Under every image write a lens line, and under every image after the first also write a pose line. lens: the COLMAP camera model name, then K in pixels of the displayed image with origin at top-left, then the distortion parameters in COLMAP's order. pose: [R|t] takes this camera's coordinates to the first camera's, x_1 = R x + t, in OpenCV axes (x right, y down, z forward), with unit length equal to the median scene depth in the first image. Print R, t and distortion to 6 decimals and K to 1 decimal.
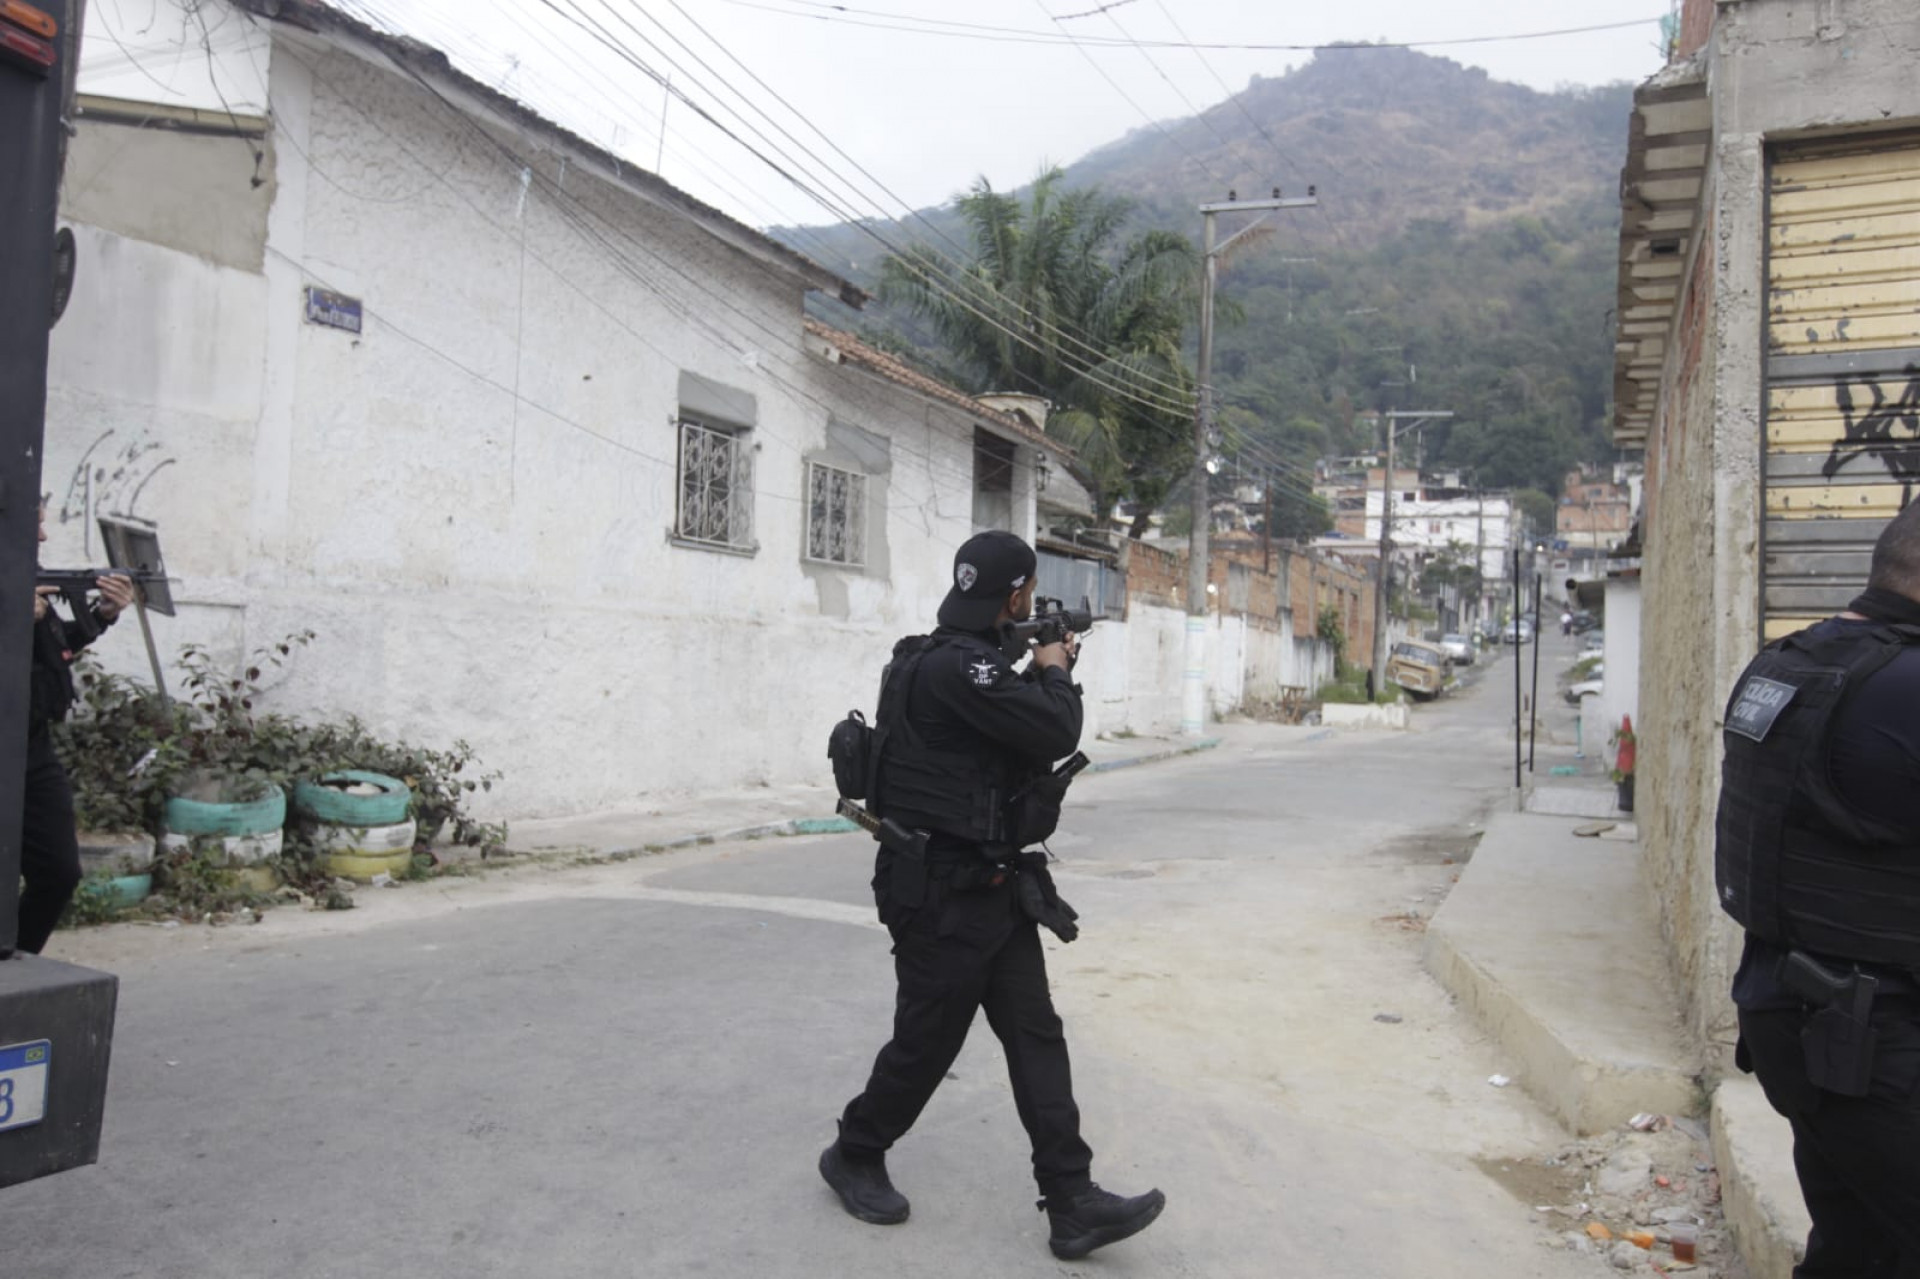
lens RADIAL K [[1424.5, 0, 960.0], [0, 1424.5, 639.5], [0, 0, 1]] dist [-0.063932, 0.073880]
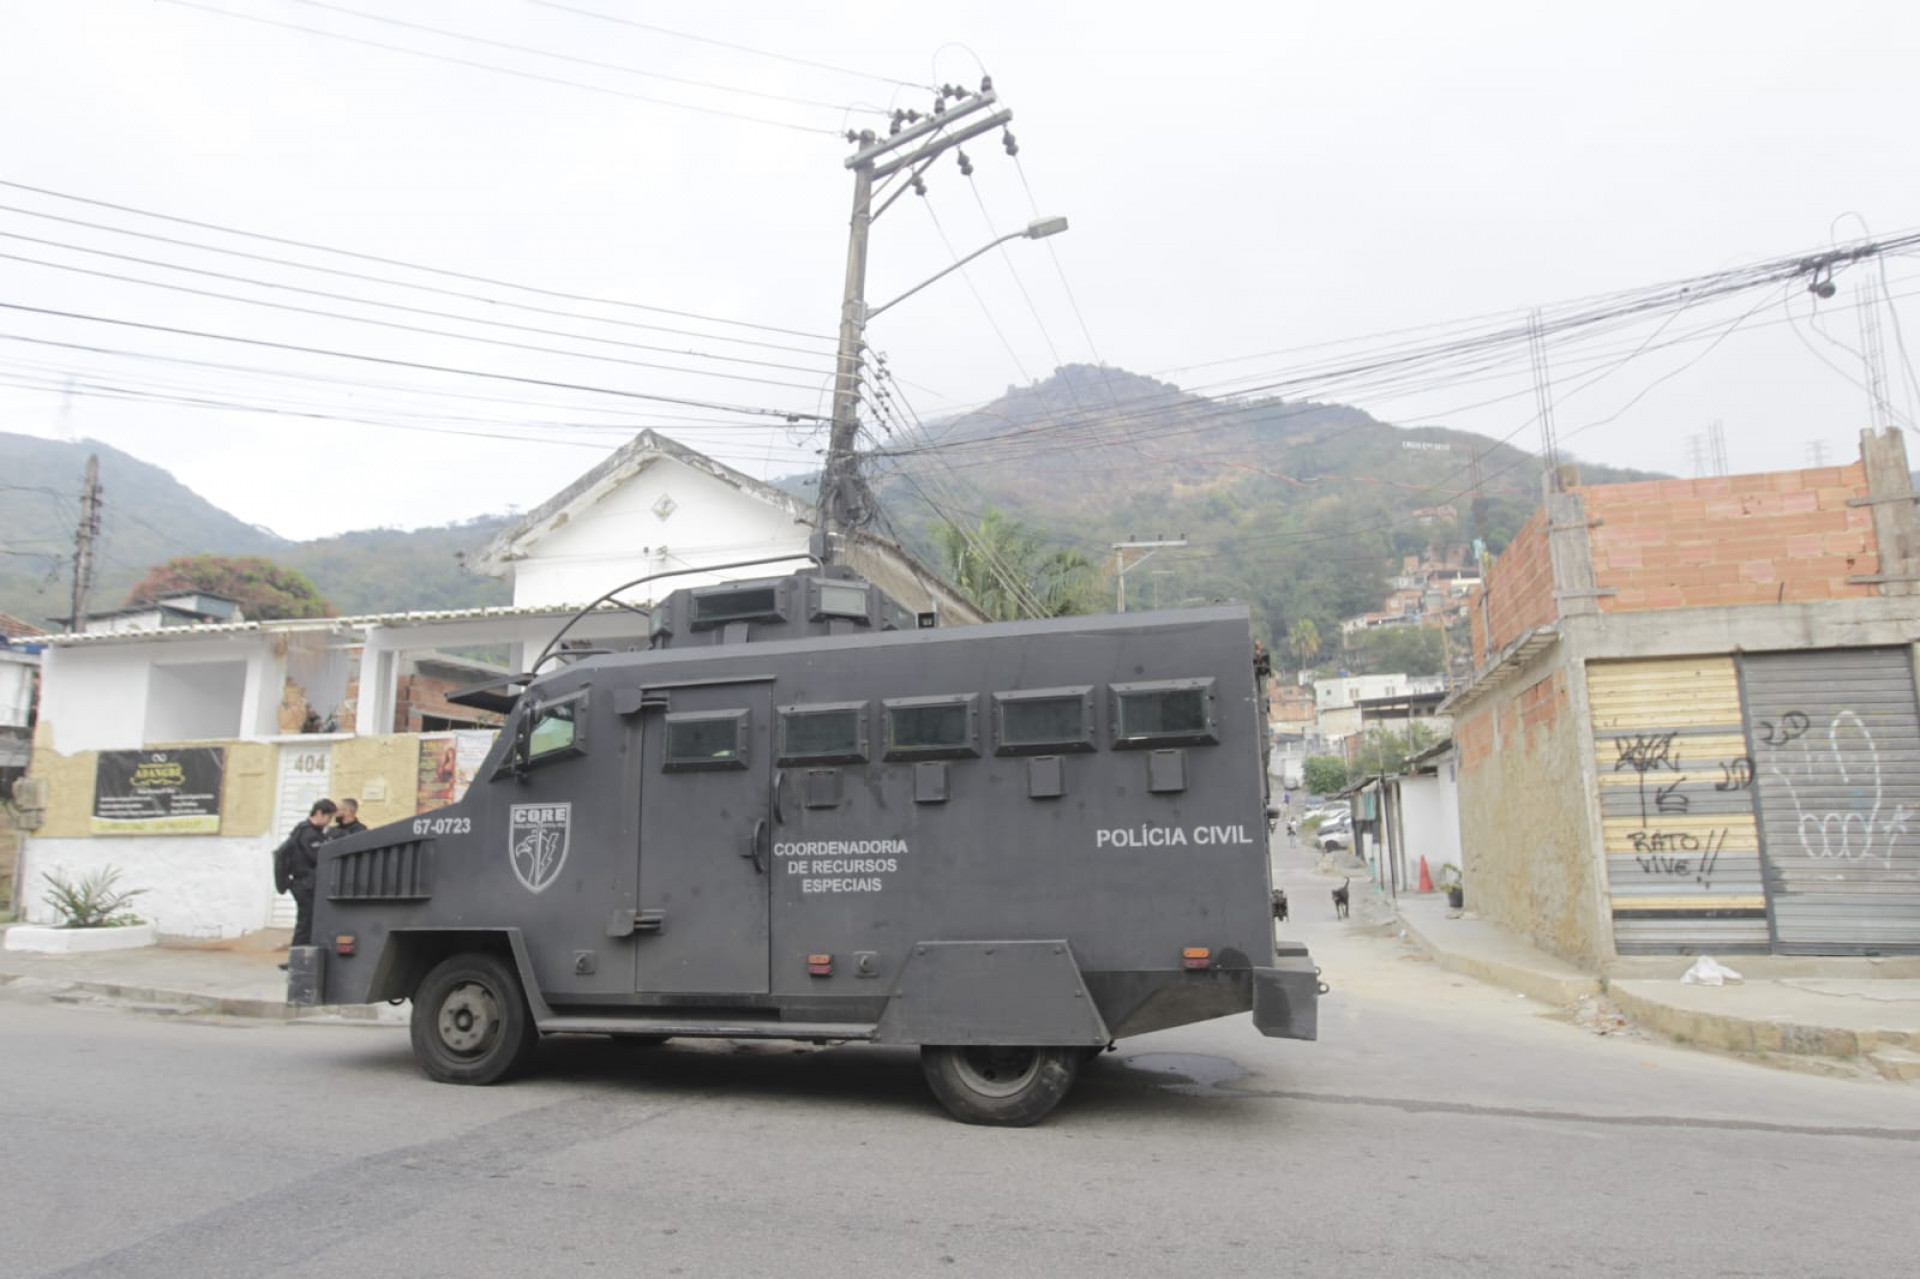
lens RADIAL K [[1122.1, 0, 953.1], [0, 1122.1, 649.8], [0, 0, 1]] dist [-0.065118, -0.000092]
pose [[0.989769, -0.016609, 0.141712, -0.486768], [0.037061, 0.989040, -0.142924, -0.039950], [-0.137785, 0.146714, 0.979536, -0.495544]]
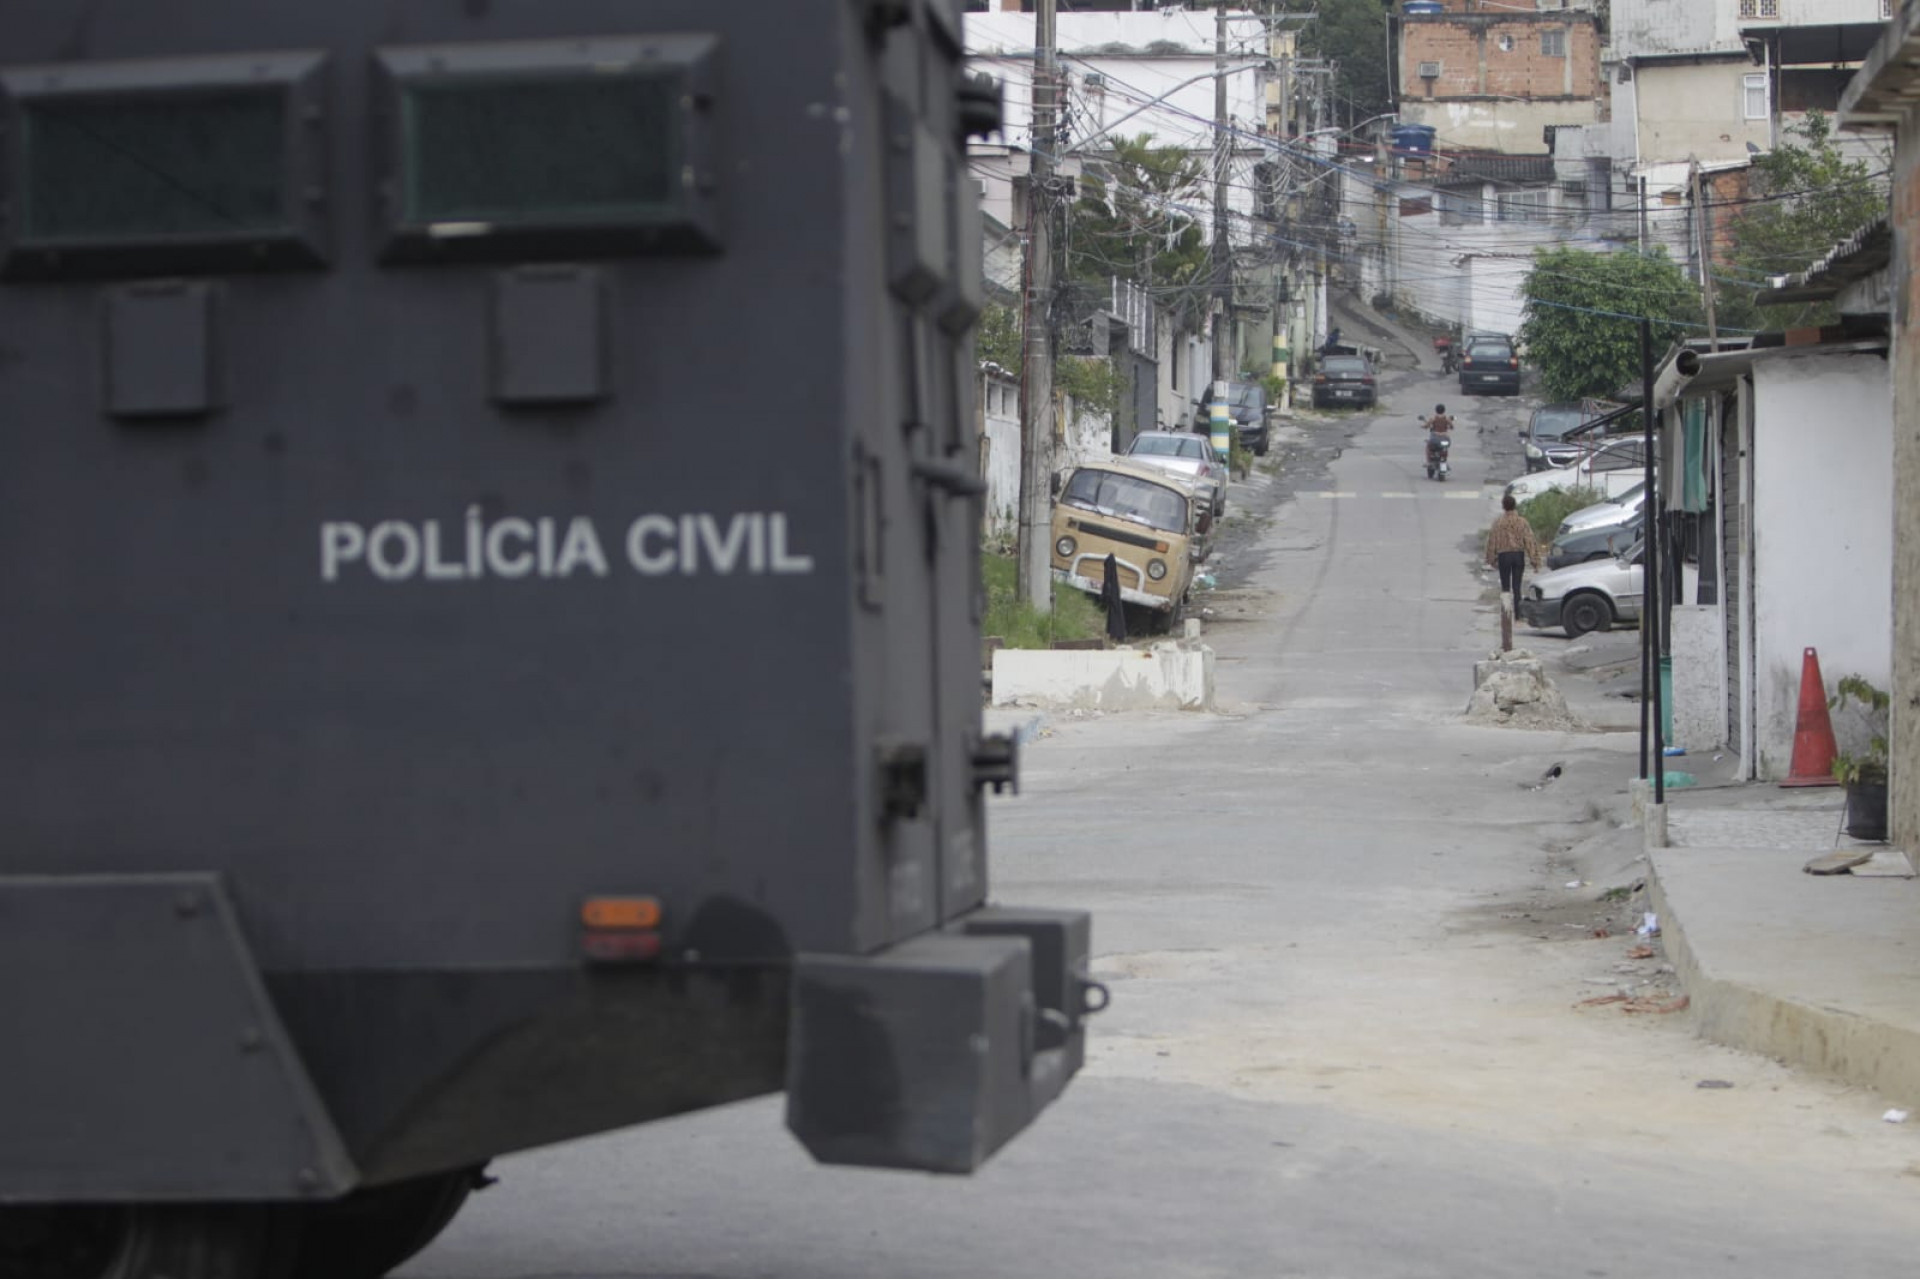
lens RADIAL K [[4898.1, 0, 960.0], [0, 4898.1, 639.5], [0, 0, 1]] dist [-0.367564, 0.524541]
pose [[0.949819, -0.036714, 0.310639, -0.477074], [0.024674, 0.998787, 0.042602, -0.039848], [-0.311826, -0.032799, 0.949573, -0.701212]]
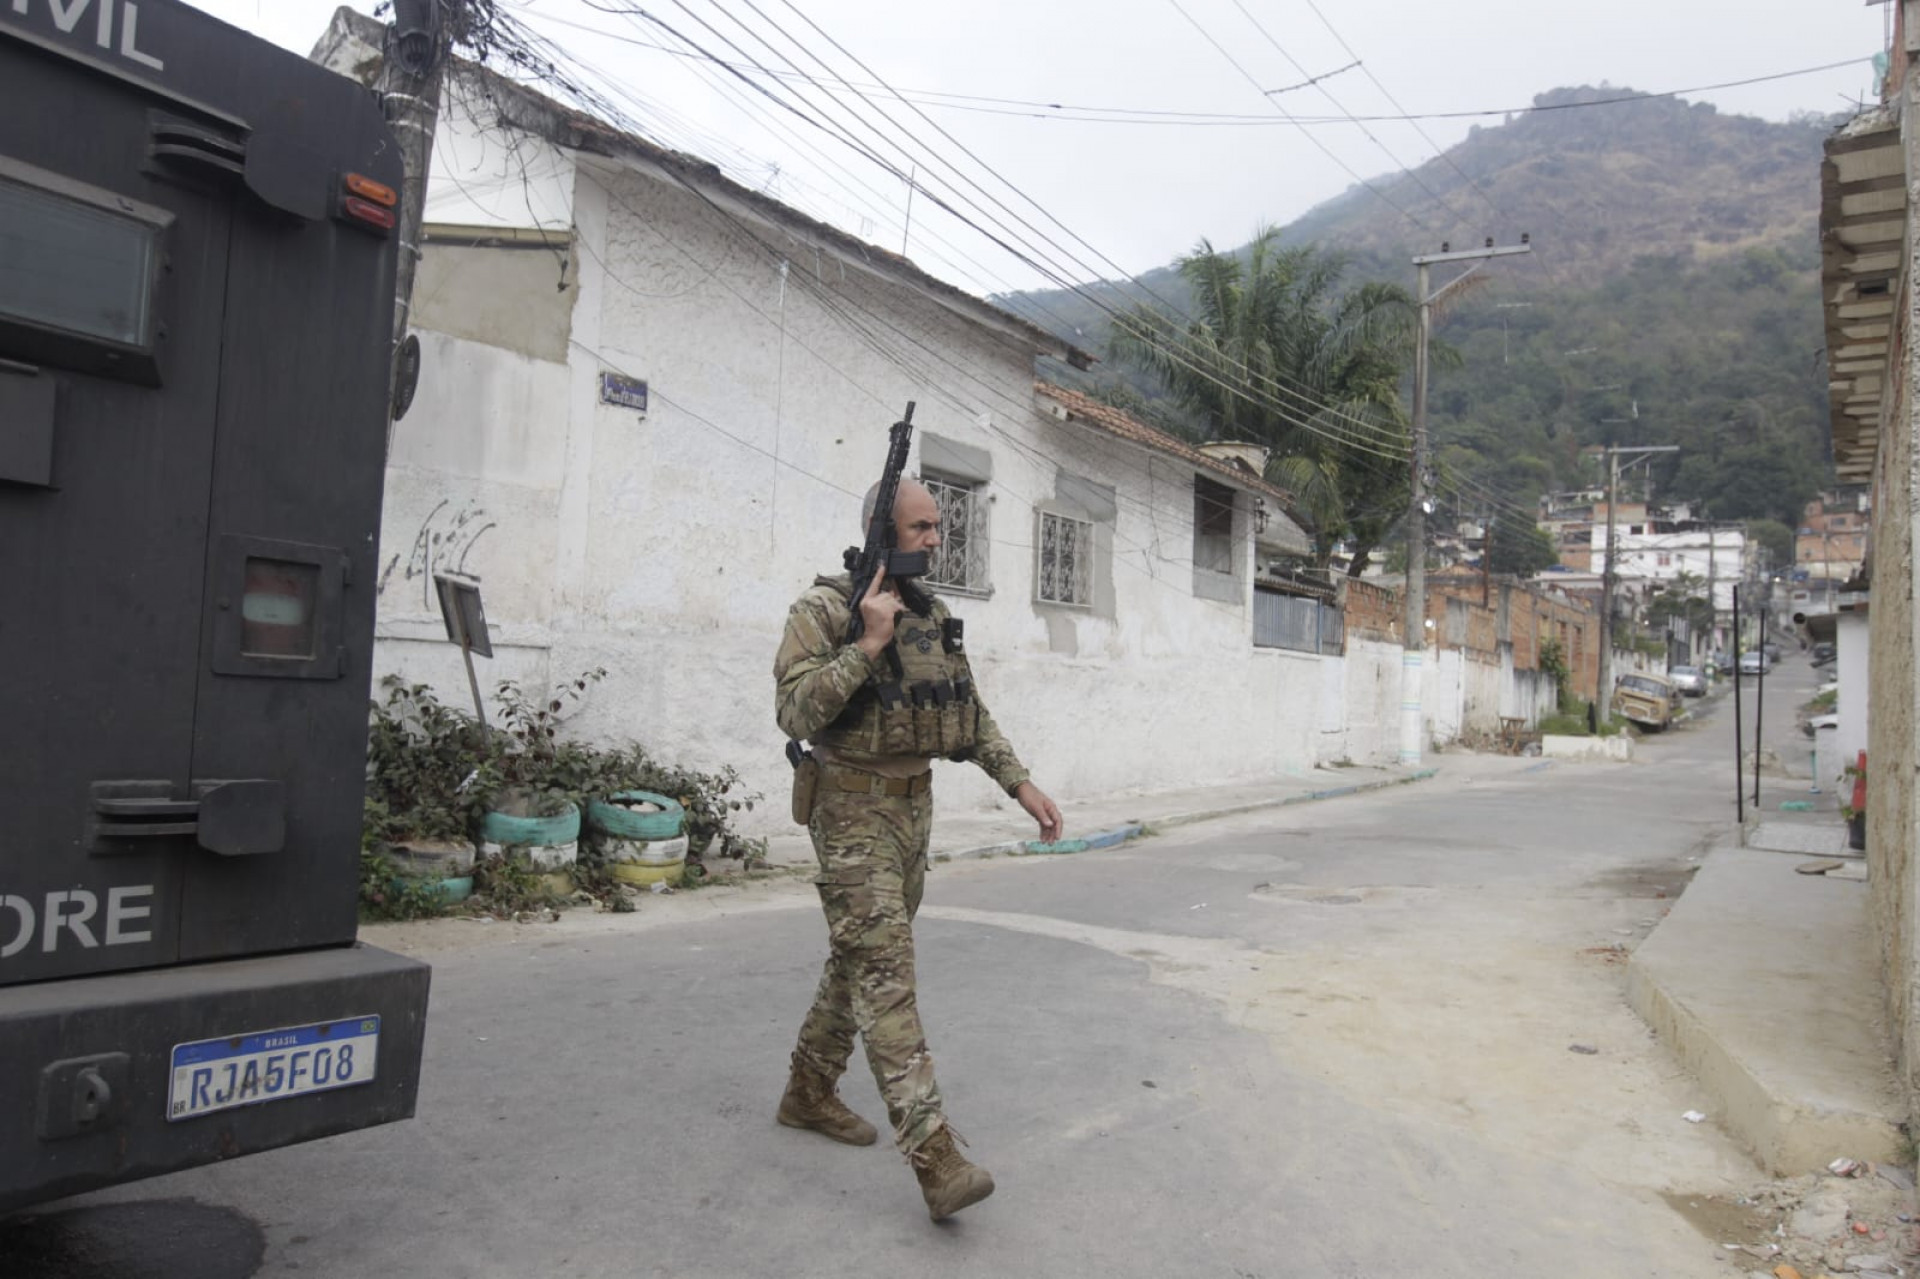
lens RADIAL K [[1321.4, 0, 955.7], [0, 1321.4, 638.9], [0, 0, 1]] dist [-0.060723, 0.046305]
pose [[0.984541, -0.004255, -0.175104, 0.012395], [-0.000001, 0.999705, -0.024295, -0.004223], [0.175156, 0.023920, 0.984250, -0.011060]]
